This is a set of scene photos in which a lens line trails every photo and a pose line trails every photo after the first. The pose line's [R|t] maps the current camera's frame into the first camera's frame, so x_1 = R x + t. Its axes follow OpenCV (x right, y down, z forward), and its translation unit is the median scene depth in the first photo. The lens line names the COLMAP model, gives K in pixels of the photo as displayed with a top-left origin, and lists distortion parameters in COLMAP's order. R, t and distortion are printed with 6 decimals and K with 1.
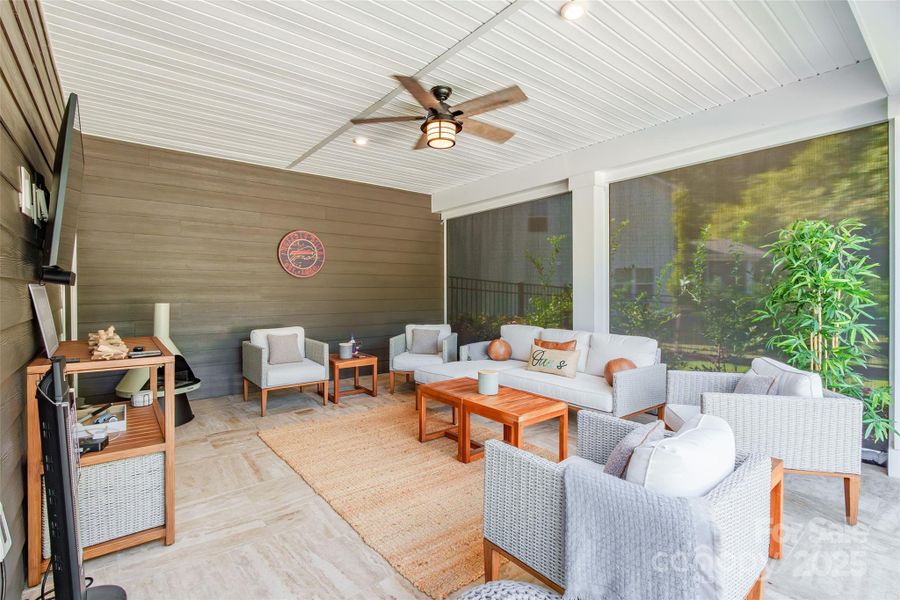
lens RADIAL K [[415.7, 0, 427.5], [0, 415.7, 292.1], [0, 0, 1]] dist [-0.015470, -0.000613]
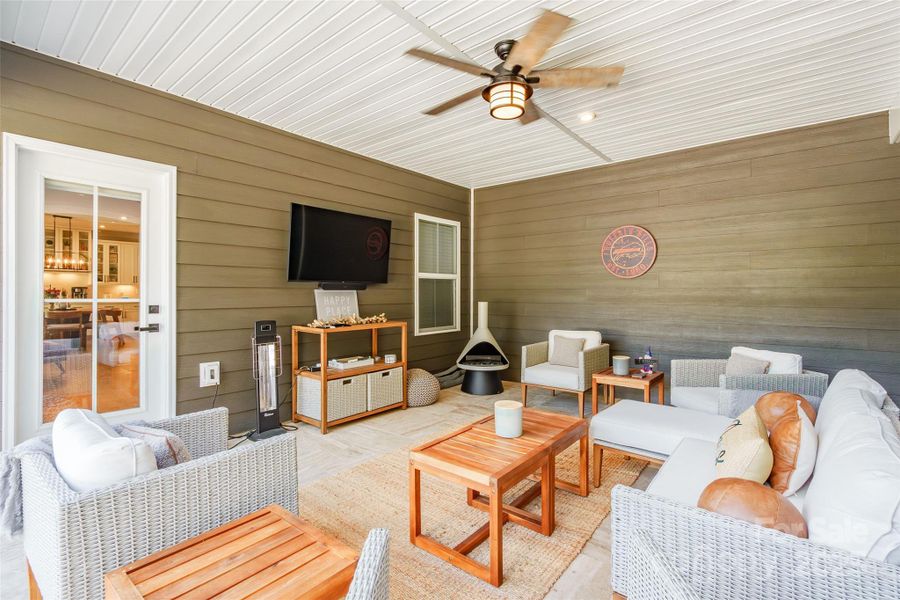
lens RADIAL K [[423.9, 0, 453.7], [0, 423.9, 291.6], [0, 0, 1]] dist [0.001733, -0.000308]
pose [[0.239619, -0.004089, -0.970858, 0.751663], [-0.006409, 0.999963, -0.005794, 0.001922], [0.970846, 0.007611, 0.239584, 0.643197]]
